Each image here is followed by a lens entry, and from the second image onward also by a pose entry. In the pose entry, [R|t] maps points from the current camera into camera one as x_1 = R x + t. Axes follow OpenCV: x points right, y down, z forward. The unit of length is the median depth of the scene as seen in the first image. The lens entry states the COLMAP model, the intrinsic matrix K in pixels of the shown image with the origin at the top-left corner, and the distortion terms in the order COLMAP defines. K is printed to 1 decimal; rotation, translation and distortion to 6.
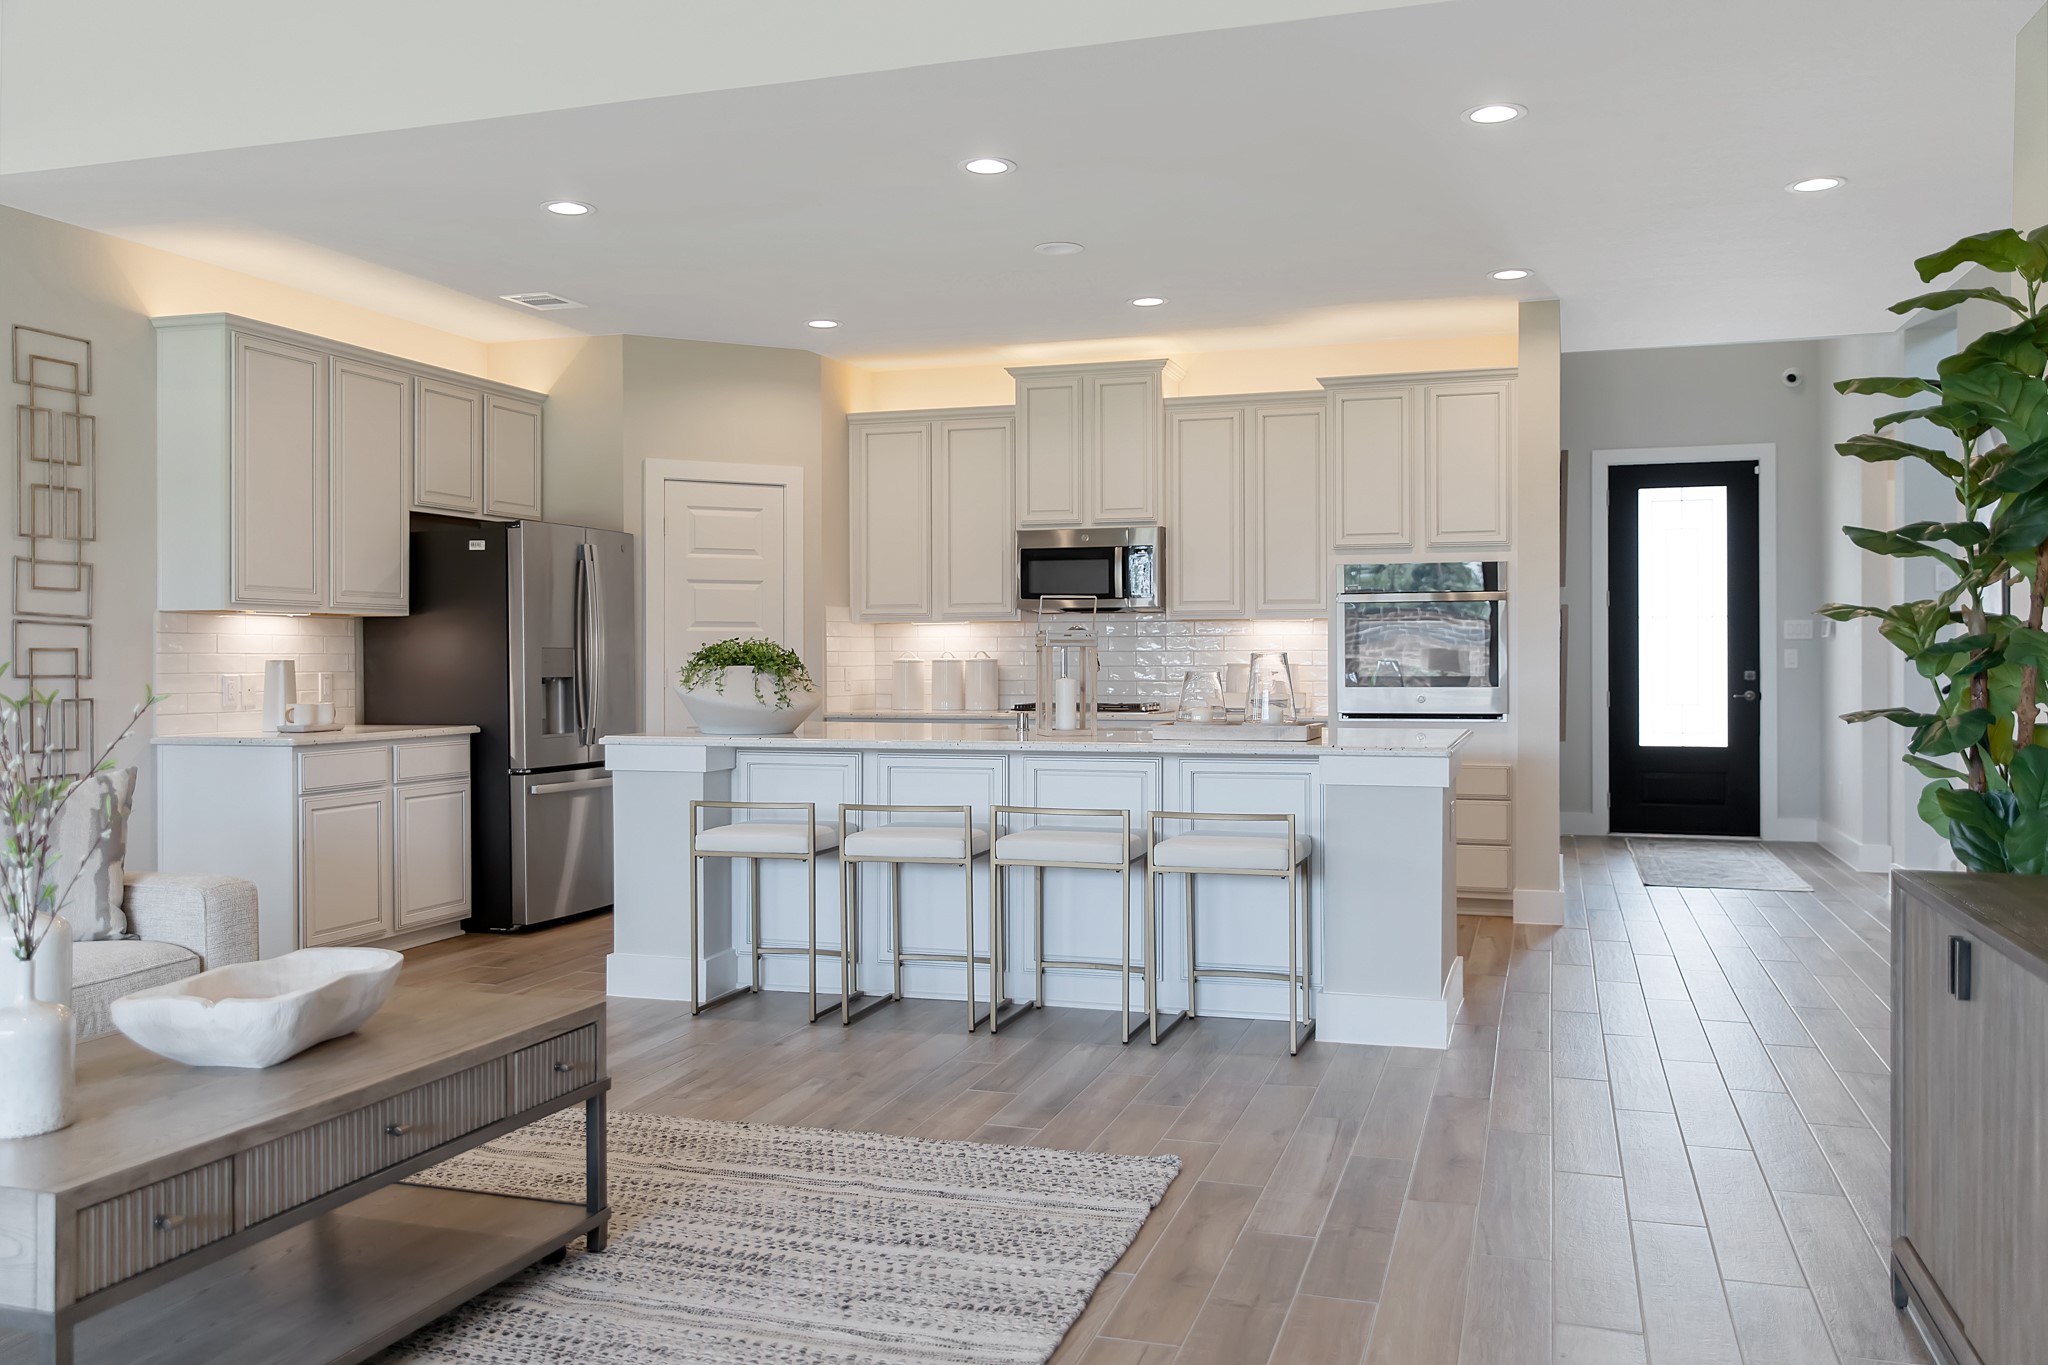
lens RADIAL K [[1655.7, 0, 1022.6], [0, 1655.7, 677.7], [0, 0, 1]] dist [0.004228, 0.000707]
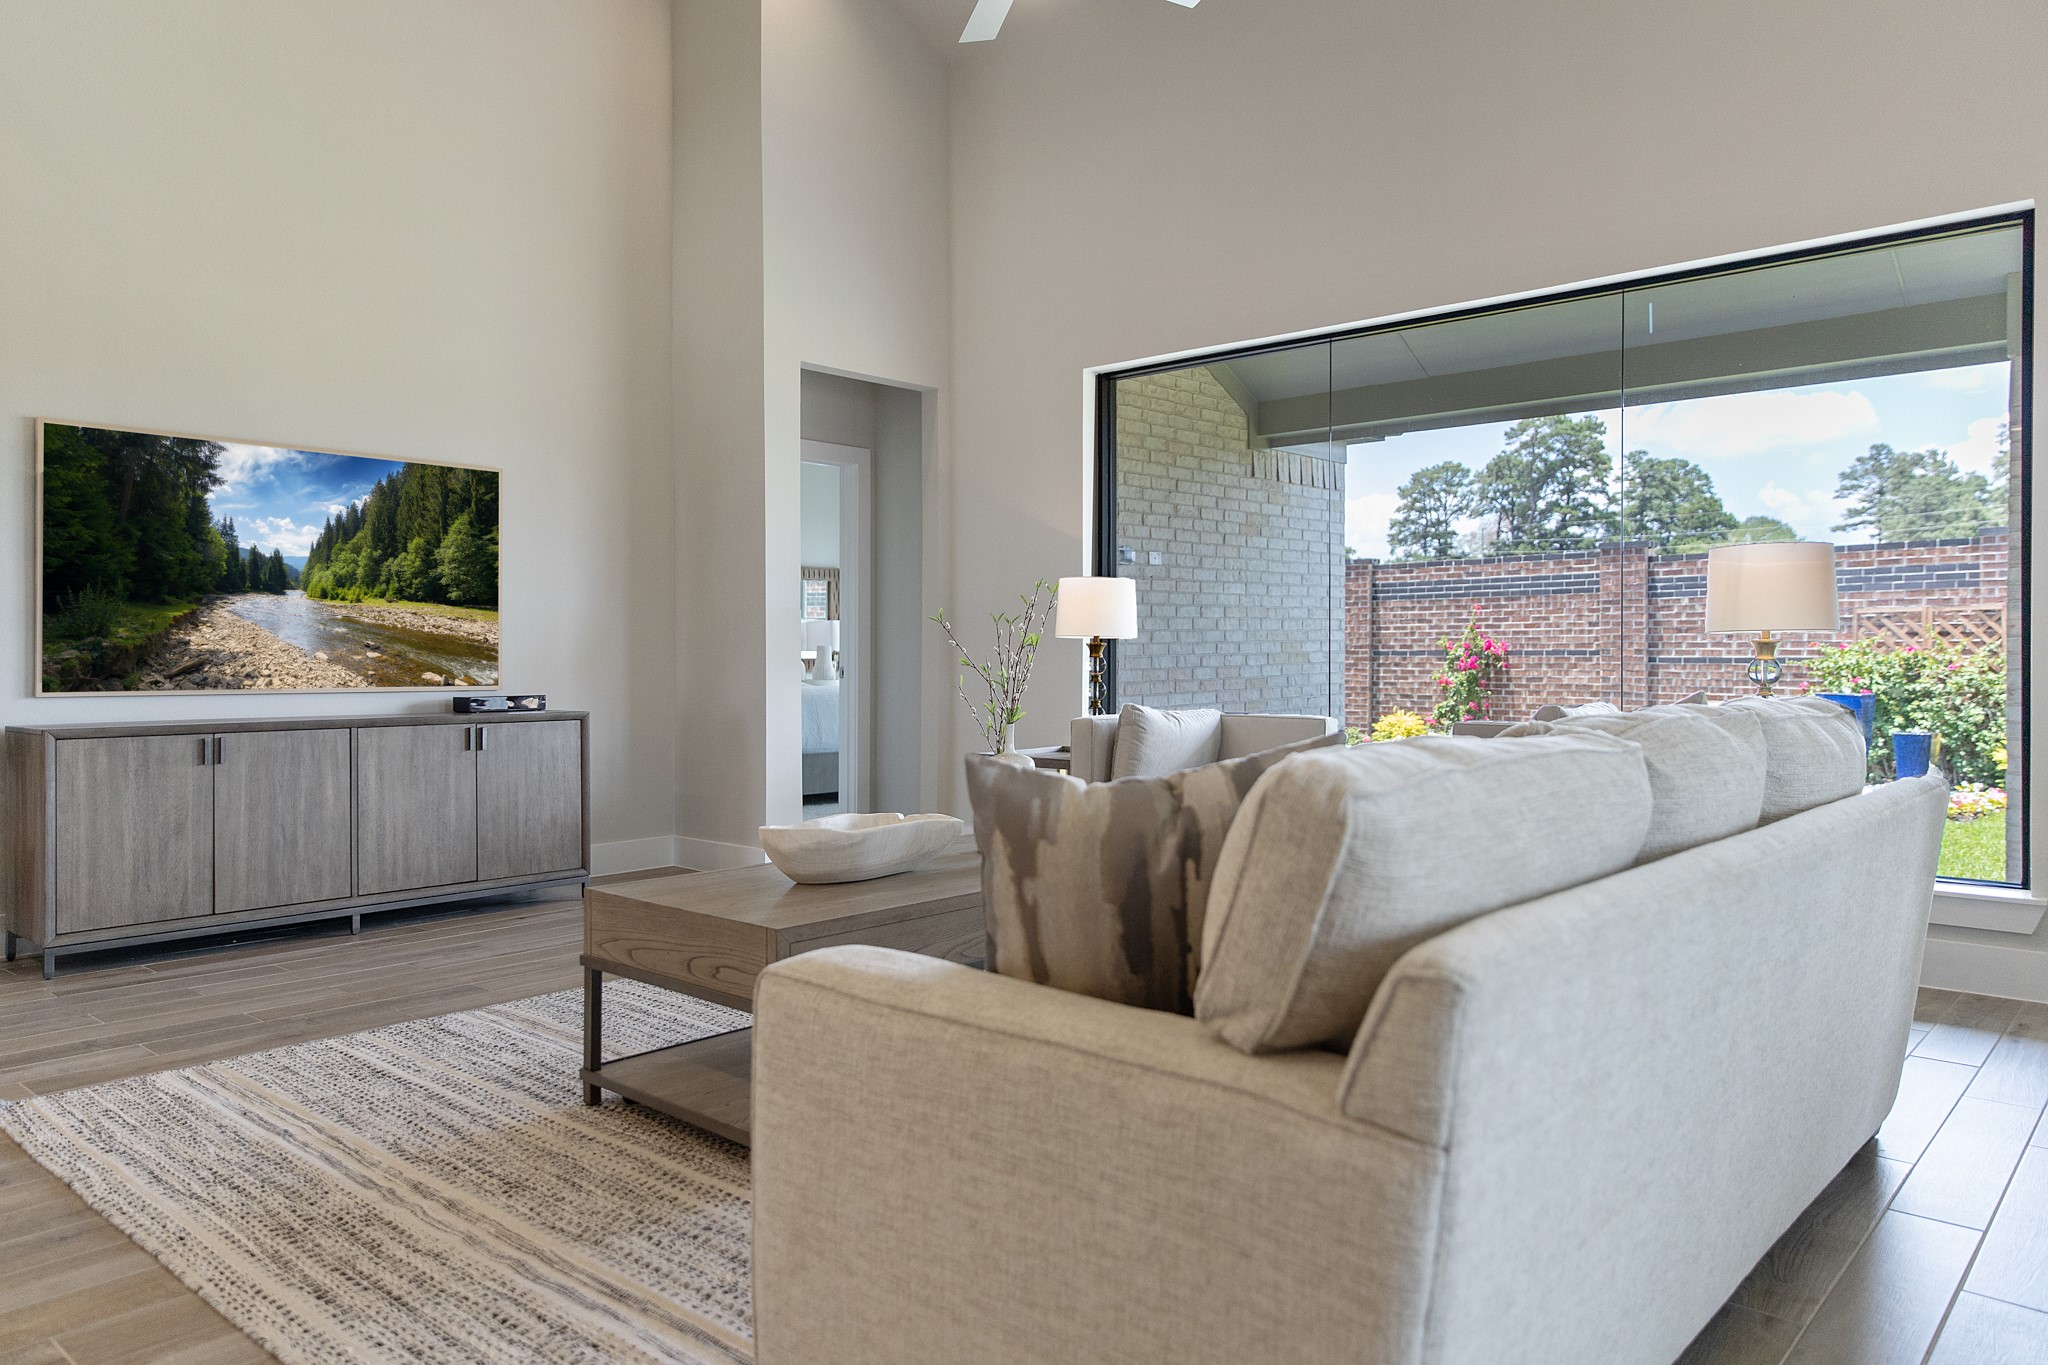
lens RADIAL K [[1381.5, 0, 1023.8], [0, 1381.5, 675.9], [0, 0, 1]] dist [-0.000402, -0.001114]
pose [[-0.916756, -0.002830, 0.399439, -0.878358], [0.002993, 0.999898, 0.013953, 0.036318], [-0.399438, 0.013987, -0.916654, 1.690552]]
